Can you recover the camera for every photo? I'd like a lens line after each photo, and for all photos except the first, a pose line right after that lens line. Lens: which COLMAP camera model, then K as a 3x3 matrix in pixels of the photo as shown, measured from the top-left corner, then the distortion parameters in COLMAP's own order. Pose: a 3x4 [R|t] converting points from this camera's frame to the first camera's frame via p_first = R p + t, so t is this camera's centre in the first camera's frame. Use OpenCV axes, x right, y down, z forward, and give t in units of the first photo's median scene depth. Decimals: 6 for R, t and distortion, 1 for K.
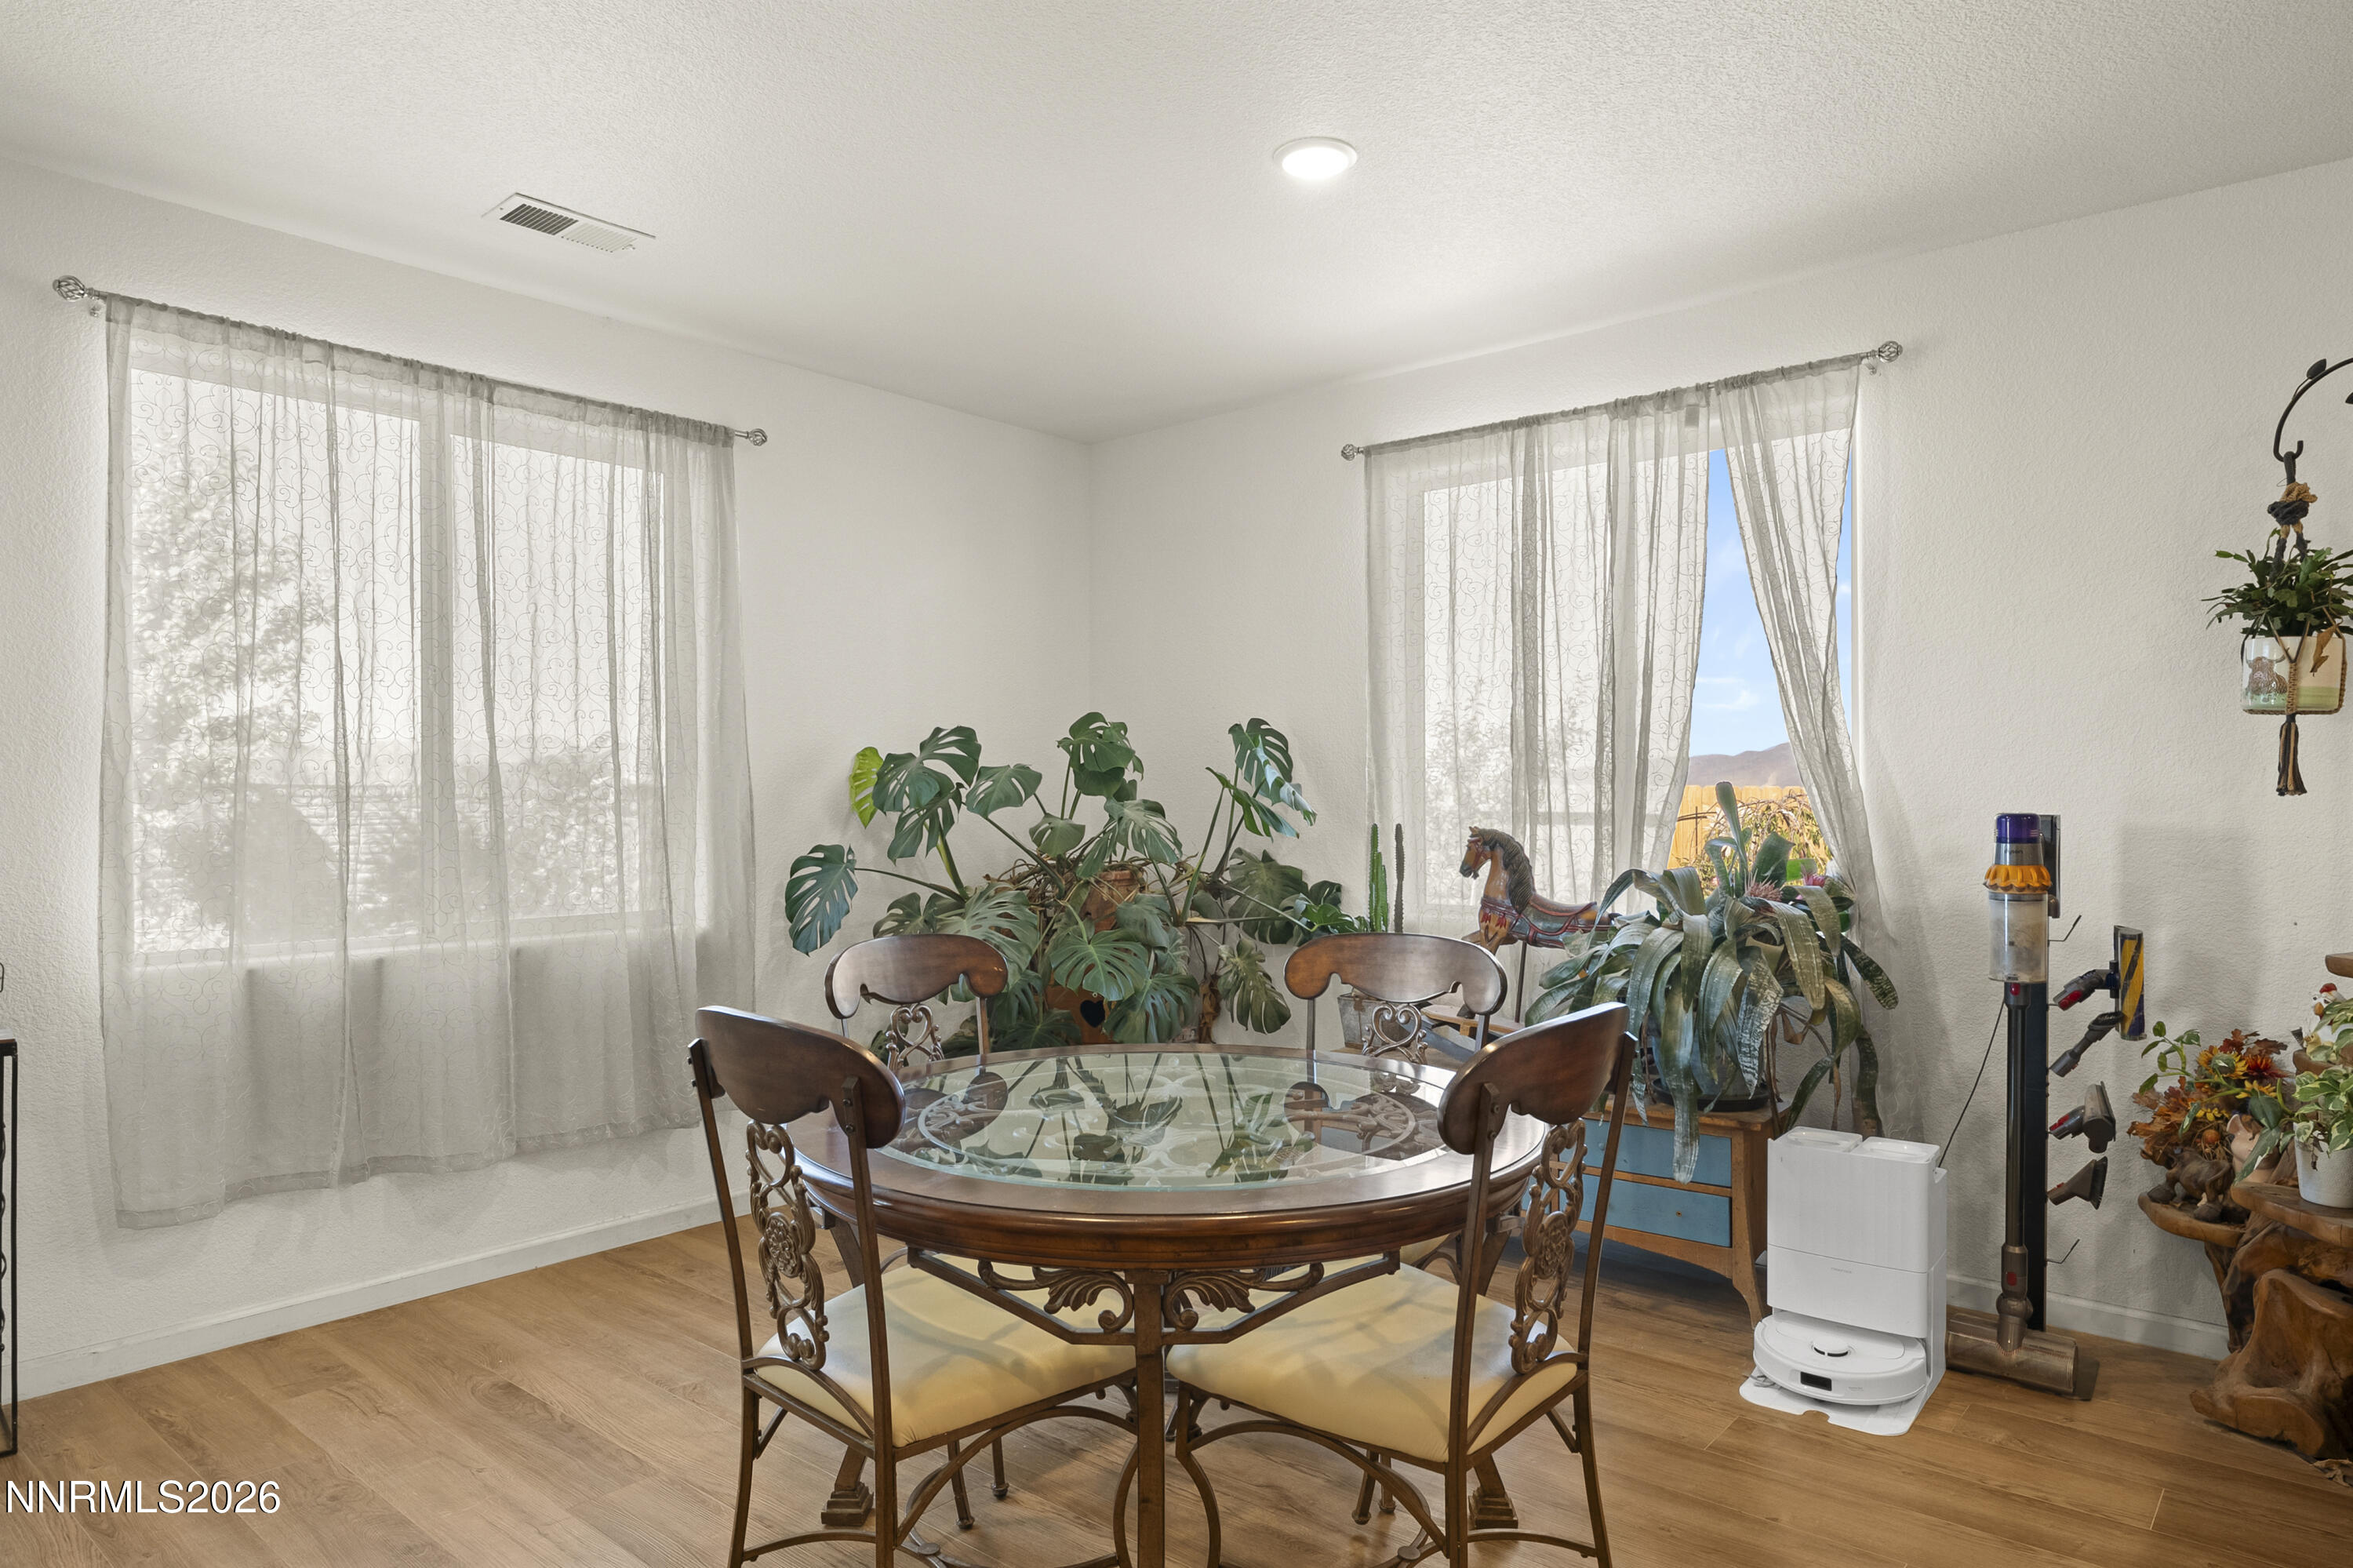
lens RADIAL K [[1417.2, 0, 1176.5], [0, 1417.2, 784.0], [0, 0, 1]] dist [0.000947, 0.000033]
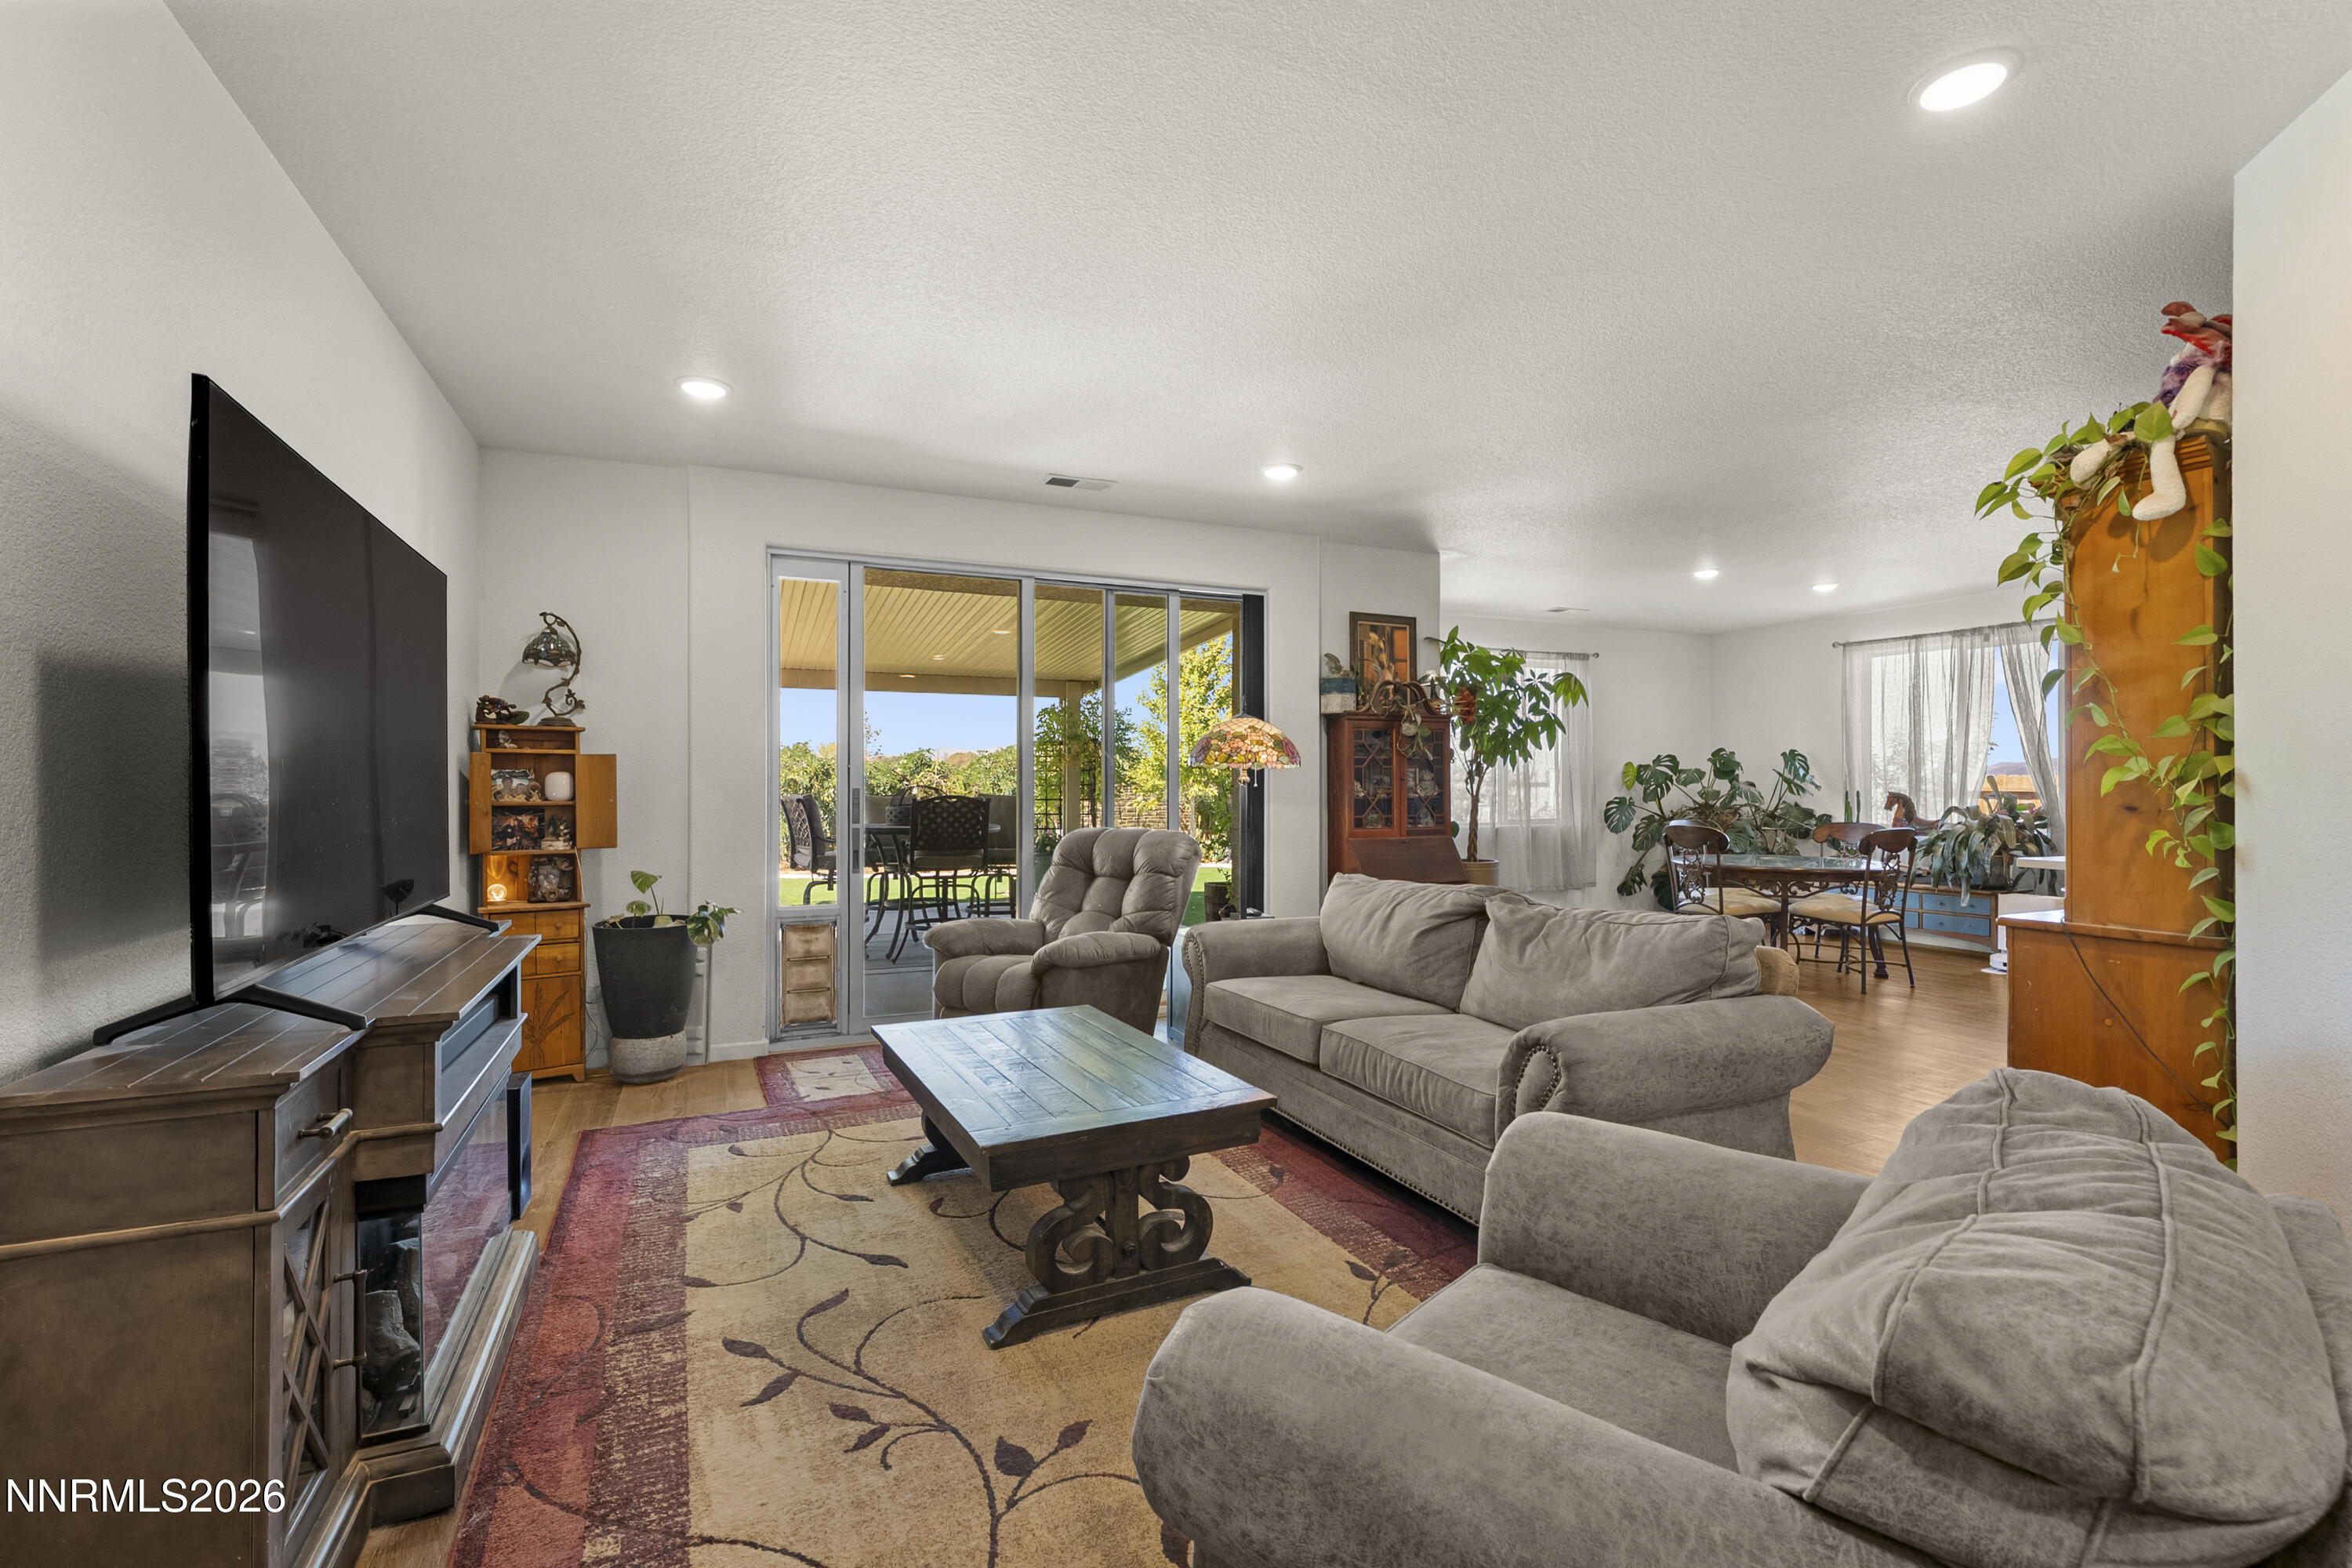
lens RADIAL K [[1034.7, 0, 1182.0], [0, 1034.7, 783.1], [0, 0, 1]] dist [-0.003512, -0.000347]
pose [[0.903993, 0.001584, -0.427544, -0.150865], [0.003066, 0.999943, 0.010188, -0.008564], [0.427536, -0.010520, 0.903937, -1.219520]]
